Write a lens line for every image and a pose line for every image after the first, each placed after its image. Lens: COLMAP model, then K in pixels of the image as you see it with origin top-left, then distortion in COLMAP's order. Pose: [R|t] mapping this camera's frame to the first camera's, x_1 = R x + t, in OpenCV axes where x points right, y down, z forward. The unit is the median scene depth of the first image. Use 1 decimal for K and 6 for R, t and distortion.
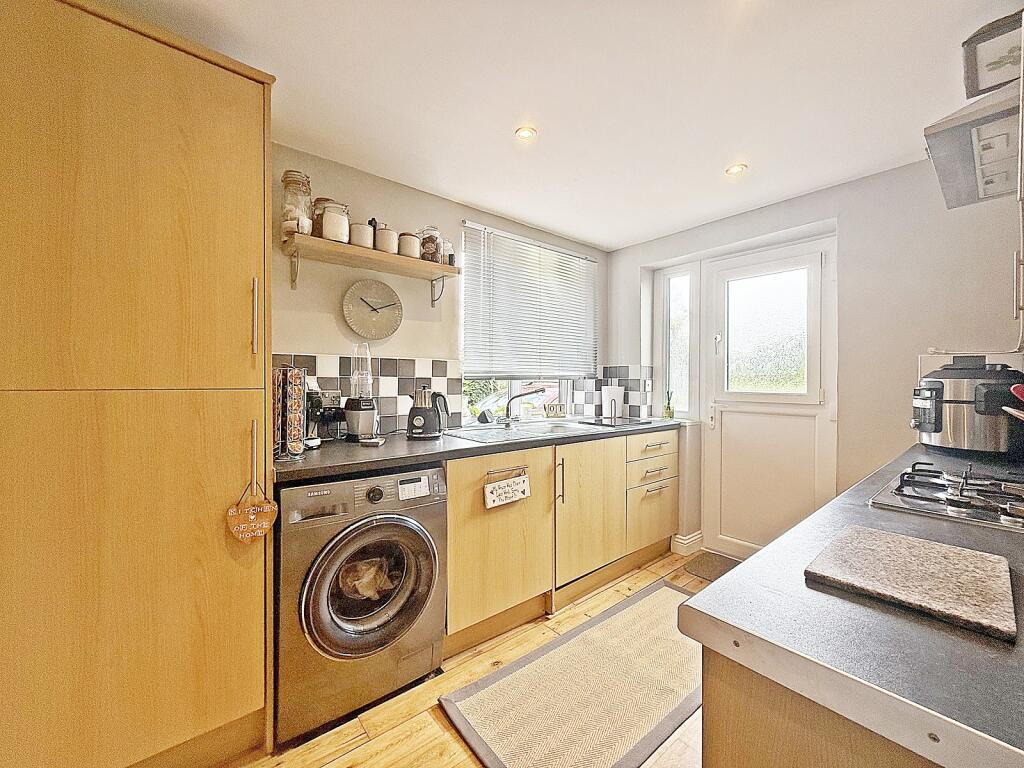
lens RADIAL K [[404.8, 0, 515.1], [0, 404.8, 381.7], [0, 0, 1]] dist [-0.000452, -0.000134]
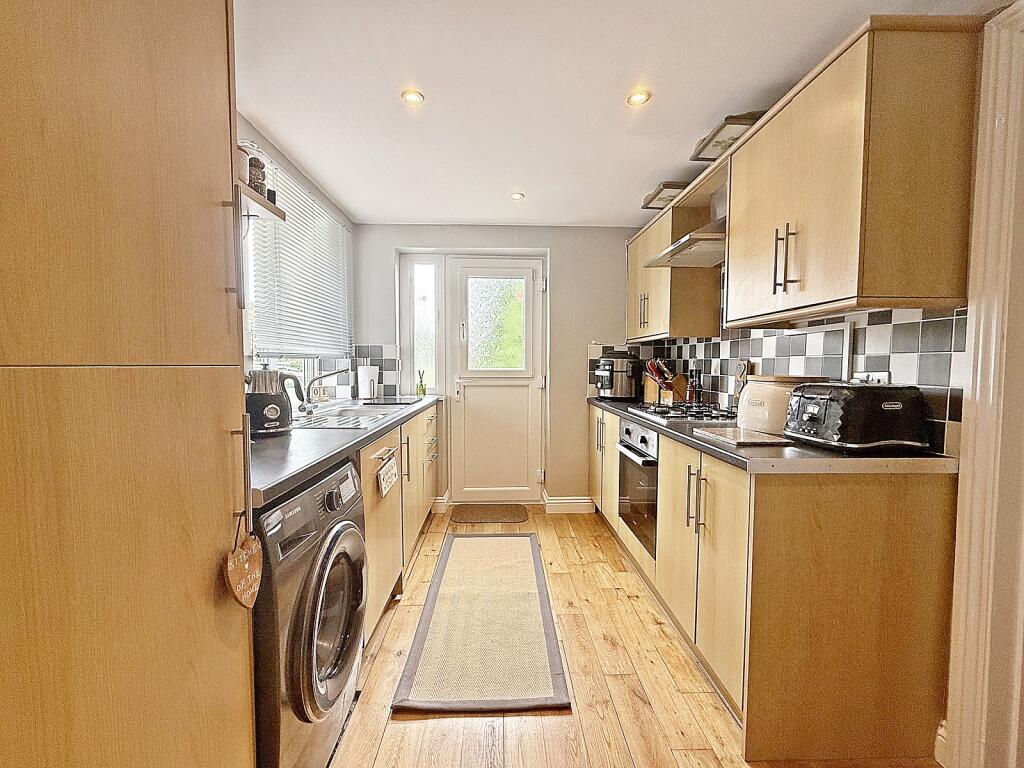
lens RADIAL K [[424.5, 0, 513.4], [0, 424.5, 382.2], [0, 0, 1]] dist [0.000699, -0.000249]
pose [[0.609341, -0.035728, 0.792103, -0.466934], [0.003038, 0.999082, 0.042727, 0.009563], [-0.792902, -0.023629, 0.608890, 0.137197]]
